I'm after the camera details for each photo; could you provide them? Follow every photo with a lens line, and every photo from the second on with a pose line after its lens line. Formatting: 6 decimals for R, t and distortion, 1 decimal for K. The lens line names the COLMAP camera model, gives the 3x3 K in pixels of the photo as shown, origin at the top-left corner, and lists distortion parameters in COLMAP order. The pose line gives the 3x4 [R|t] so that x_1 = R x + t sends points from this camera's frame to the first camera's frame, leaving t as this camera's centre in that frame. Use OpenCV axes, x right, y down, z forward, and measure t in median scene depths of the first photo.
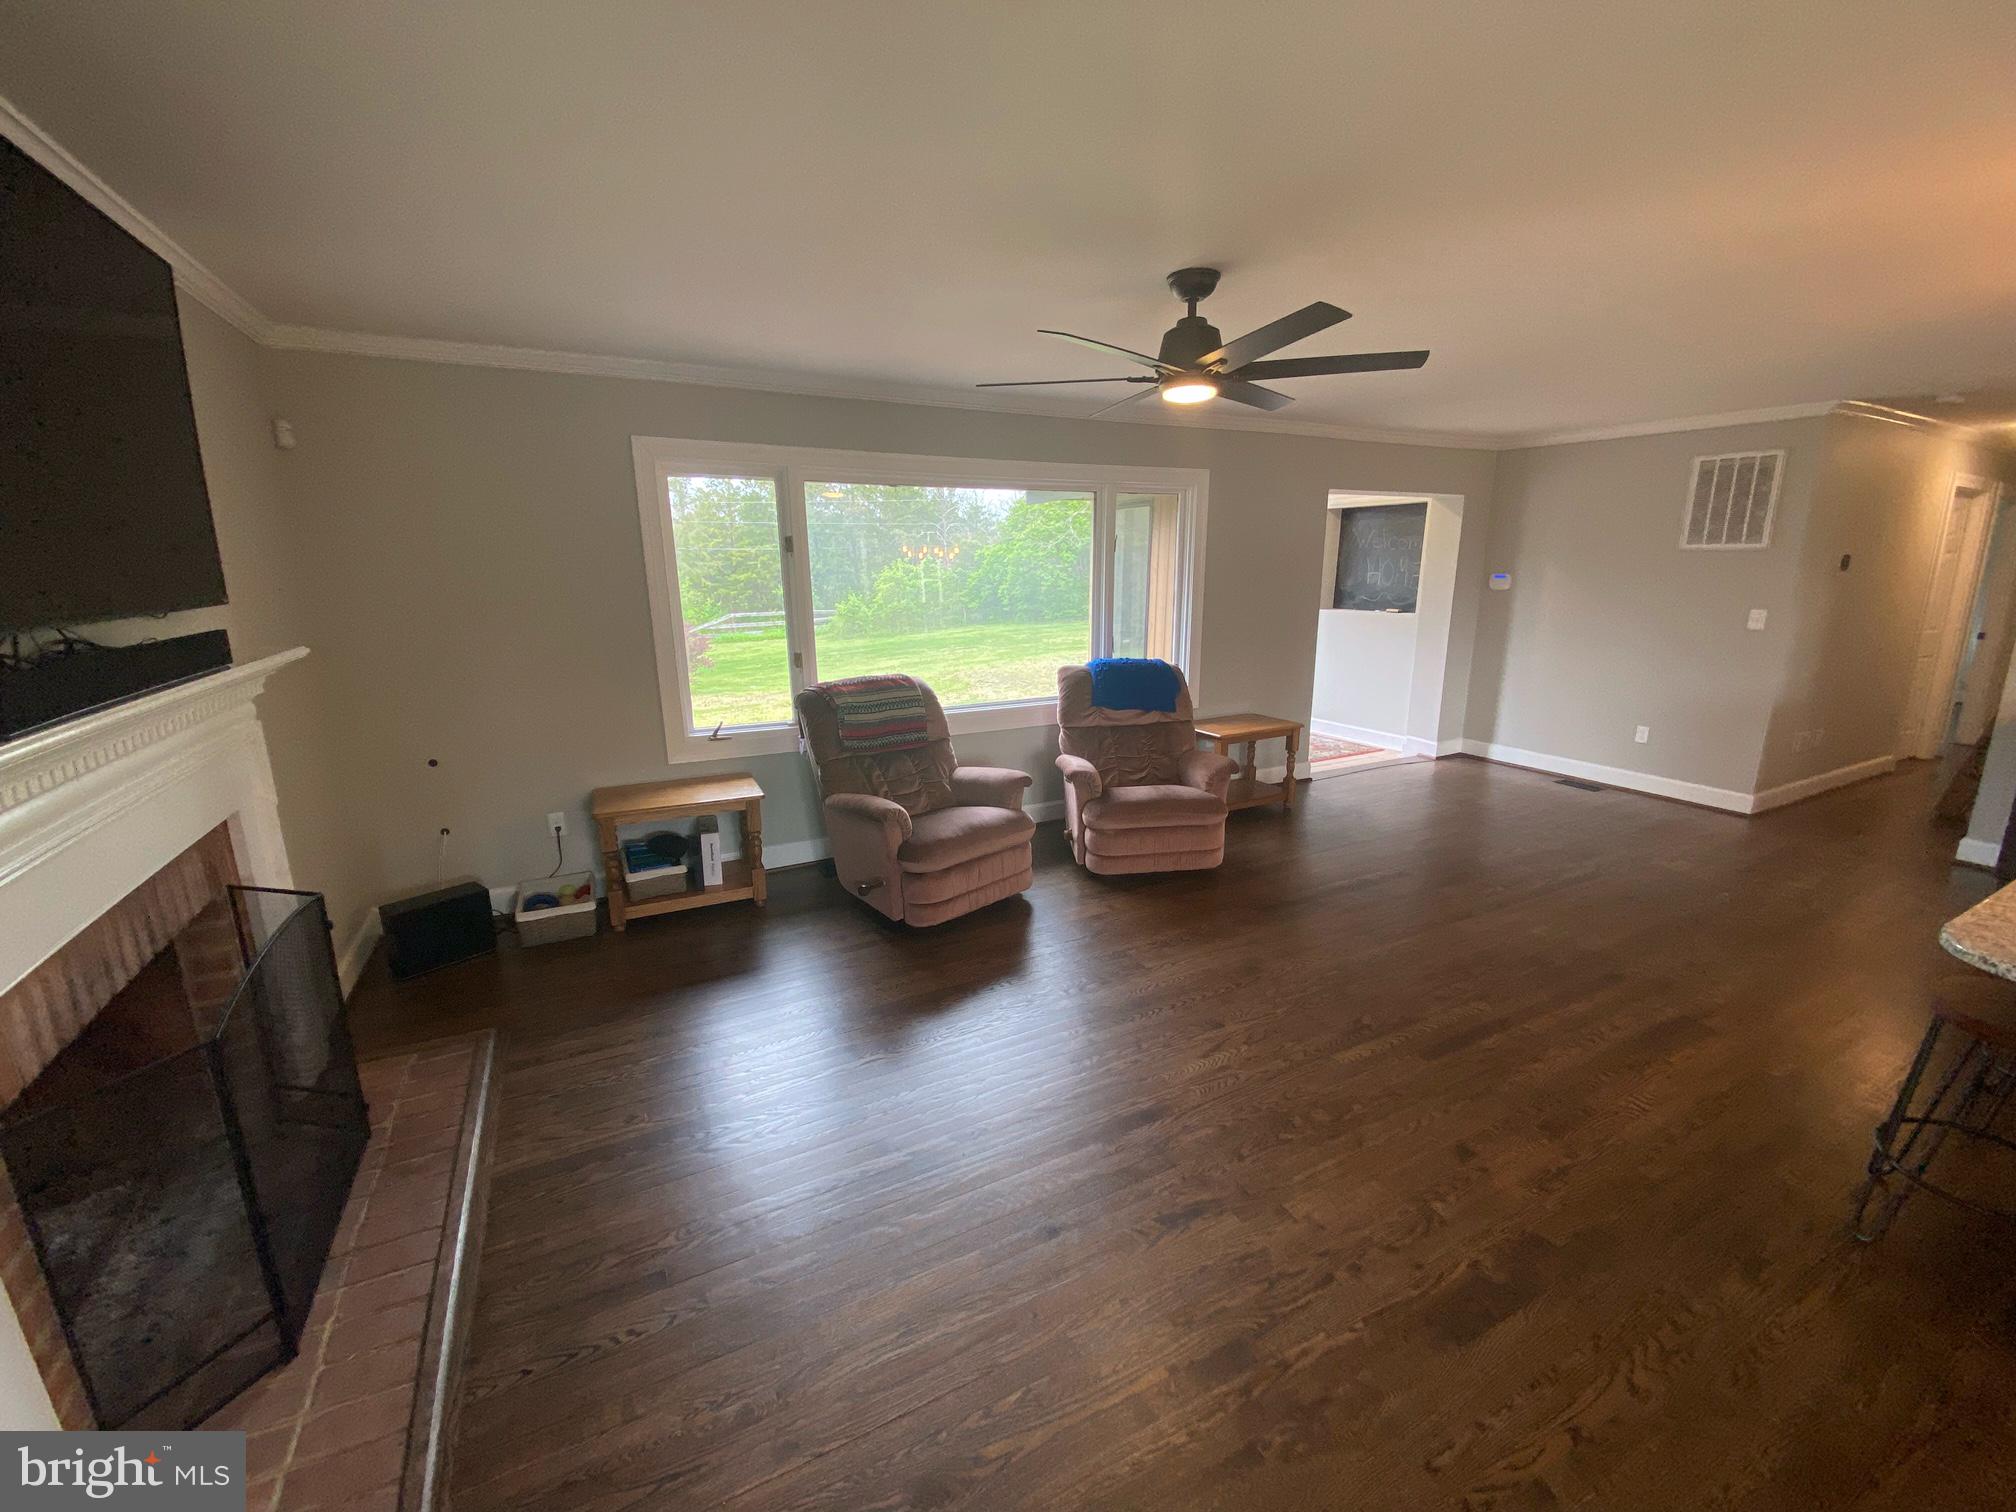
lens RADIAL K [[819.9, 0, 1008.0], [0, 819.9, 756.0], [0, 0, 1]] dist [0.001422, -0.011771]
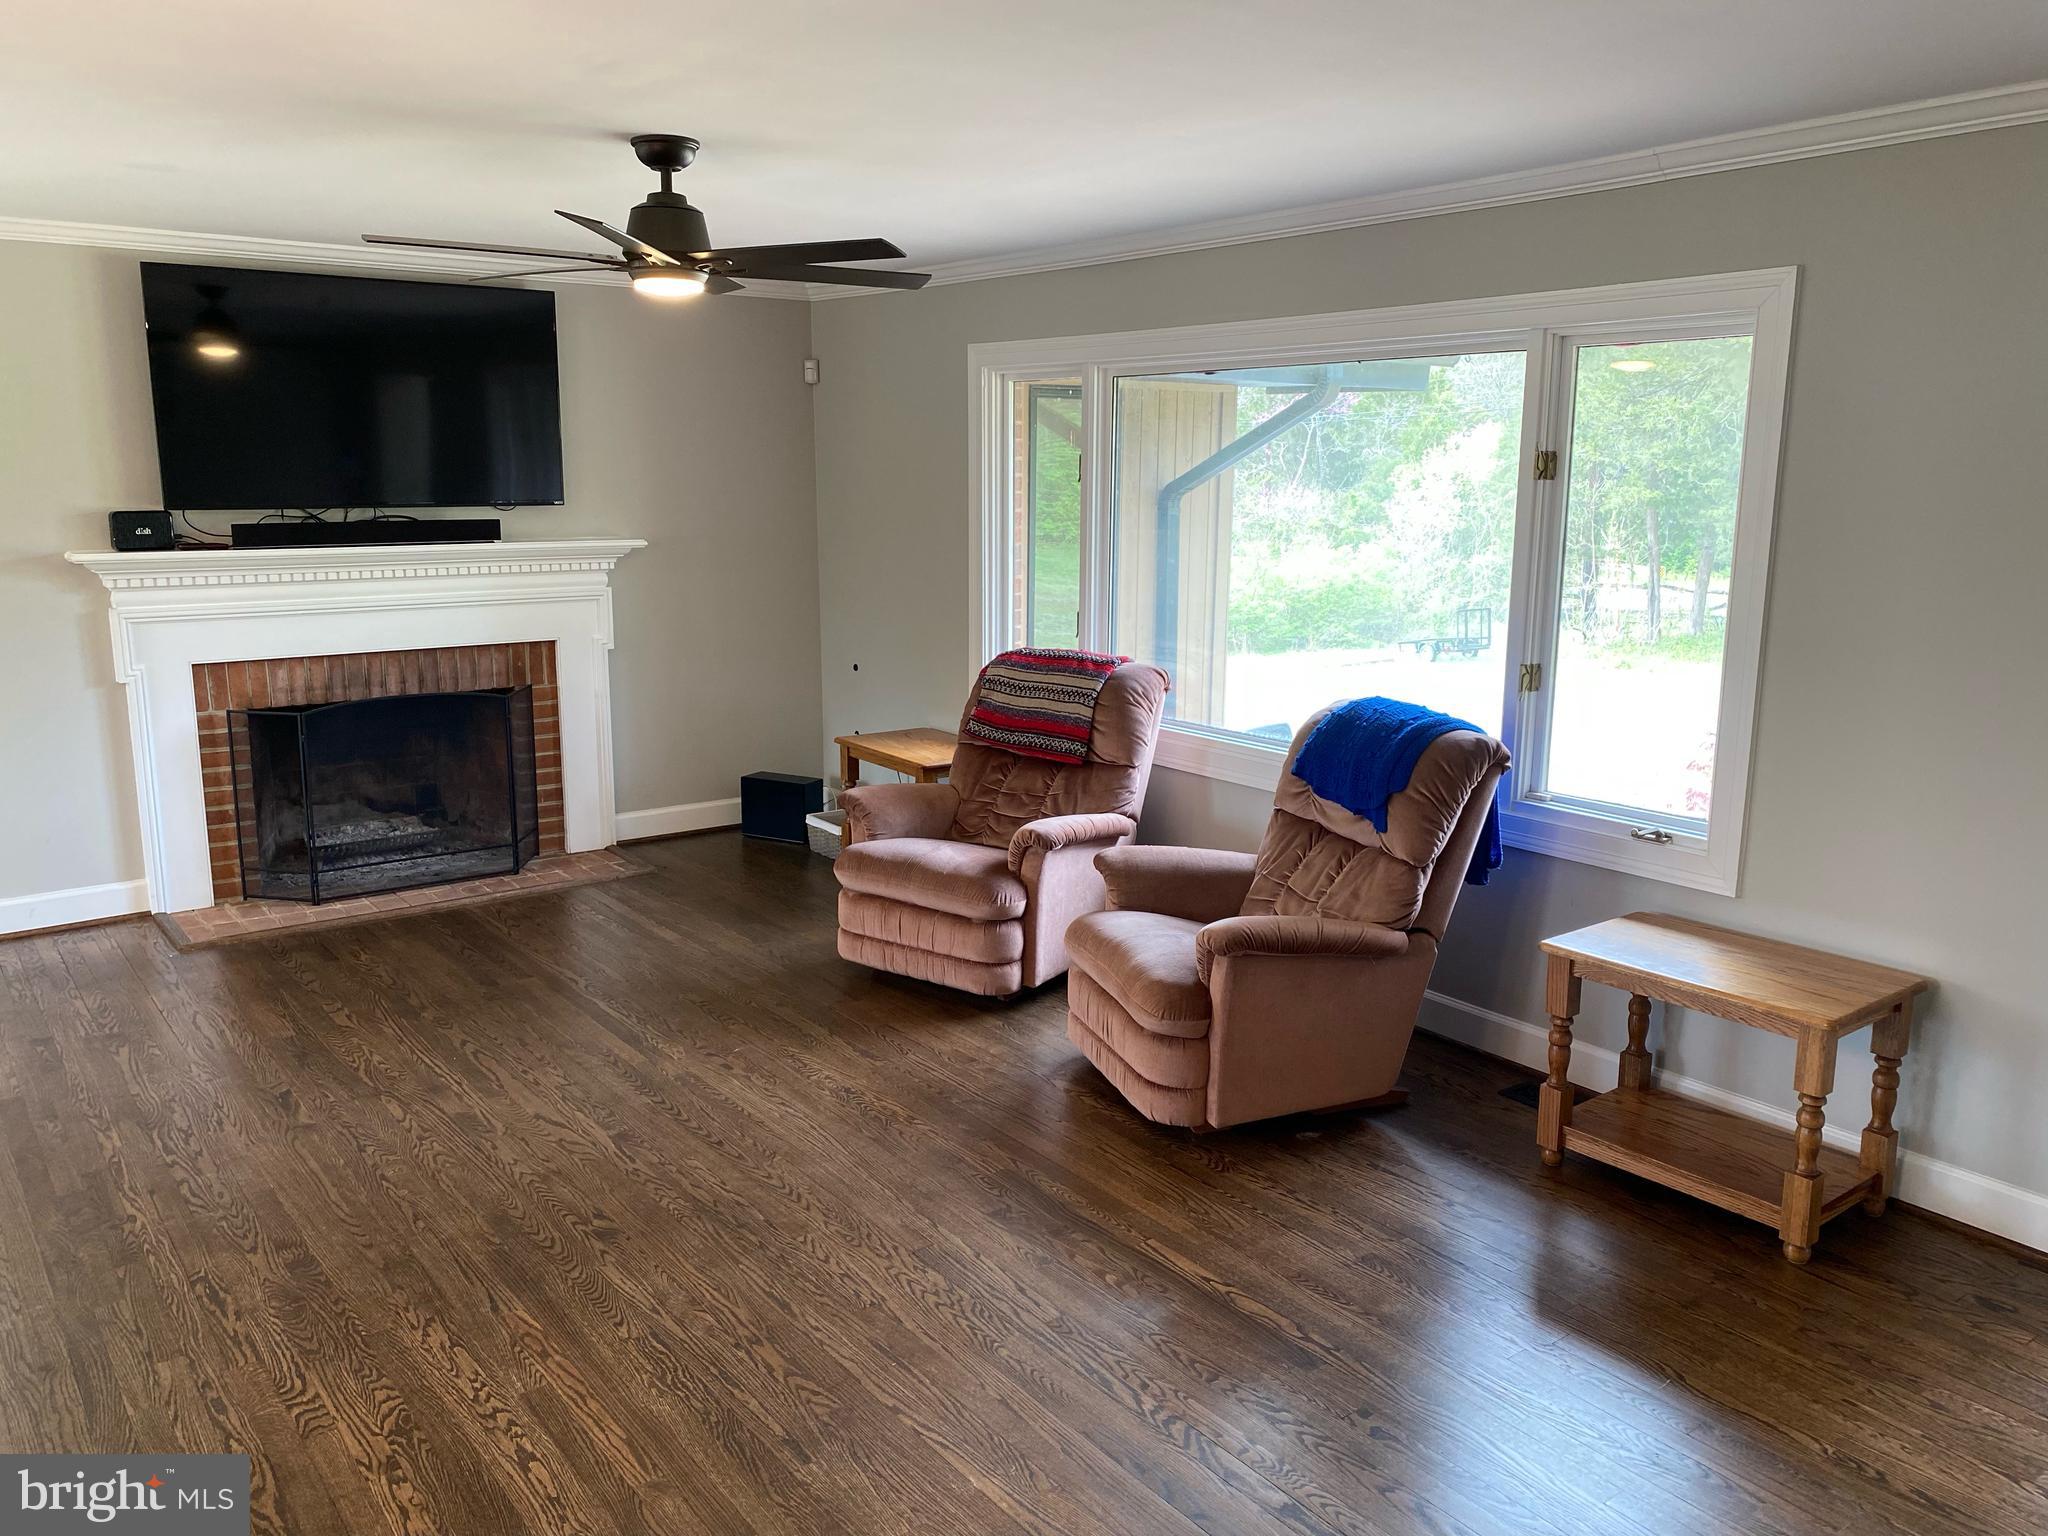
lens RADIAL K [[1556.7, 0, 1024.0], [0, 1556.7, 768.0], [0, 0, 1]] dist [0.020768, 0.004207]
pose [[0.171719, 0.199921, -0.964647, 1.833618], [-0.233544, 0.959540, 0.157289, -0.328340], [0.957063, 0.198278, 0.211461, 1.130836]]
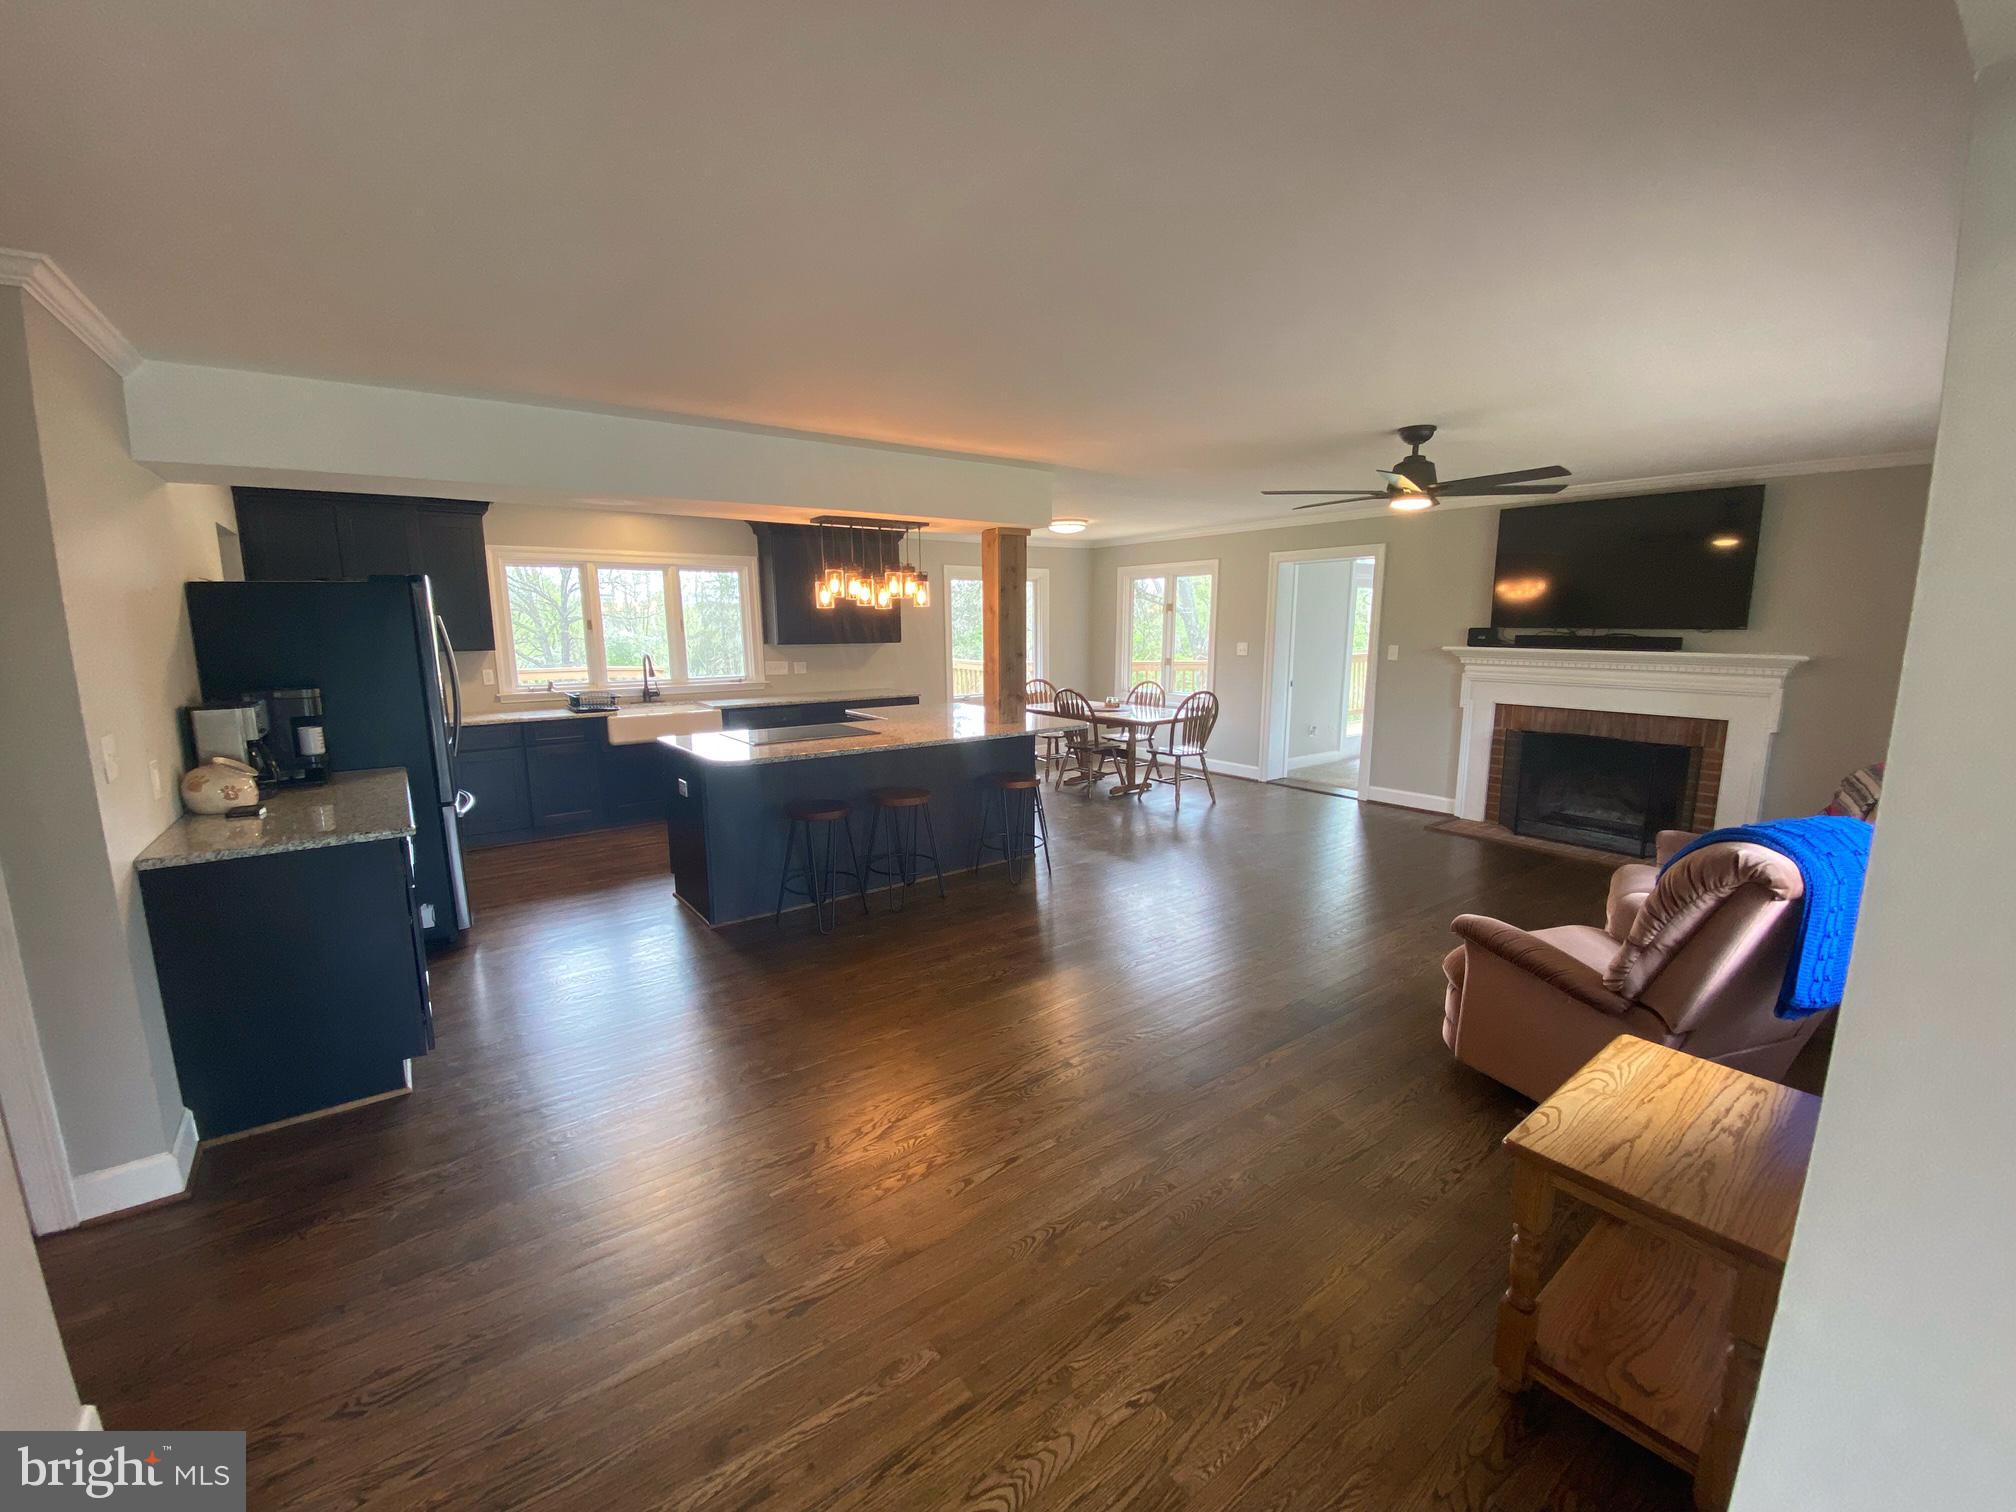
lens RADIAL K [[819.9, 0, 1008.0], [0, 819.9, 756.0], [0, 0, 1]] dist [0.001422, -0.011771]
pose [[-0.985055, 0.039961, -0.167541, 1.239066], [-0.028727, 0.920973, 0.388566, -0.595340], [0.169828, 0.387572, -0.906061, 2.462777]]
